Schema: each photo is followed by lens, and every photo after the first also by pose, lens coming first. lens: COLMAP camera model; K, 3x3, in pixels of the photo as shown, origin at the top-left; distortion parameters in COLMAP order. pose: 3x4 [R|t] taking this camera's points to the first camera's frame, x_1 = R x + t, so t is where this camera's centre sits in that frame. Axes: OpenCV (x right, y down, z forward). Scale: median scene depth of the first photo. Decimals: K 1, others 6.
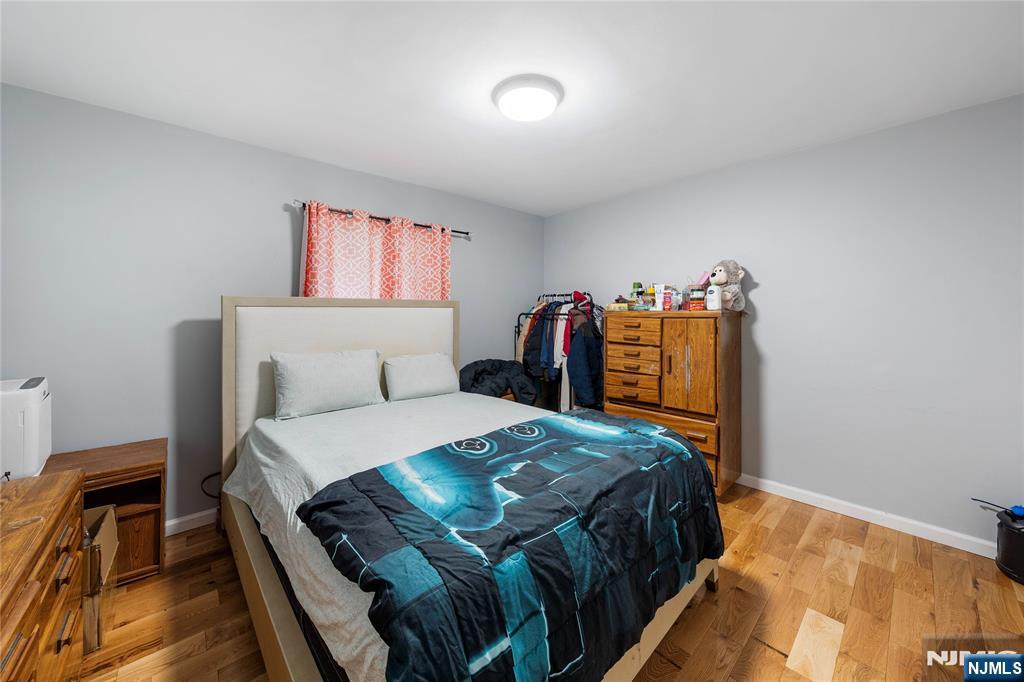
lens RADIAL K [[372.1, 0, 513.0], [0, 372.1, 312.1], [0, 0, 1]] dist [-0.000535, -0.000024]
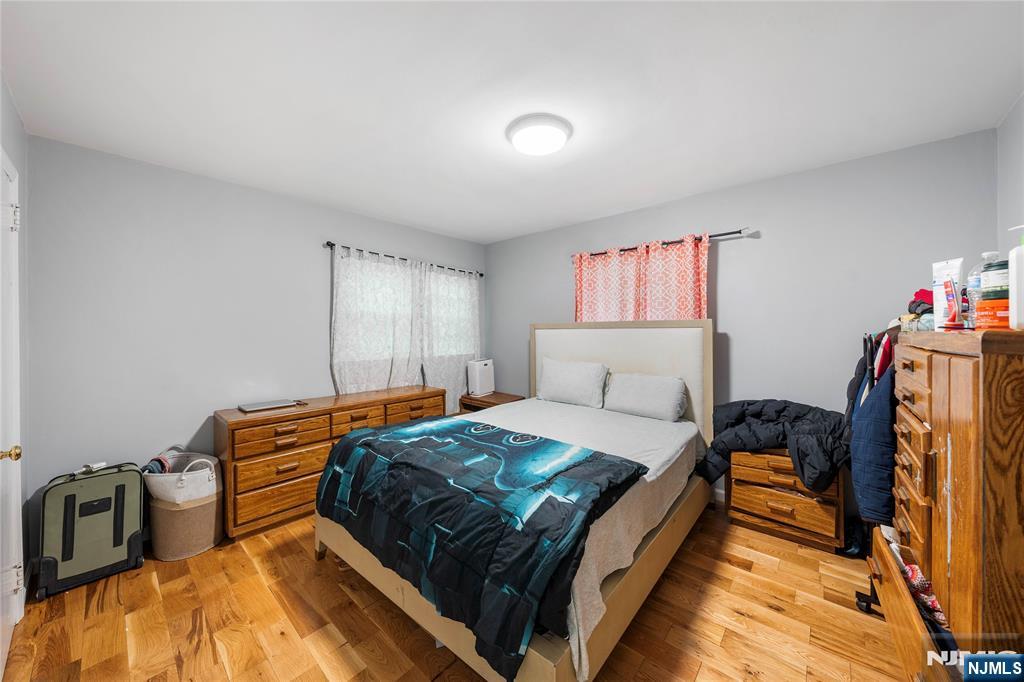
lens RADIAL K [[362.2, 0, 512.0], [0, 362.2, 341.0], [0, 0, 1]] dist [-0.000980, -0.000027]
pose [[0.106650, 0.023234, -0.994025, 1.272905], [0.000546, 0.999725, 0.023426, -0.004281], [0.994296, -0.003041, 0.106608, 0.974355]]
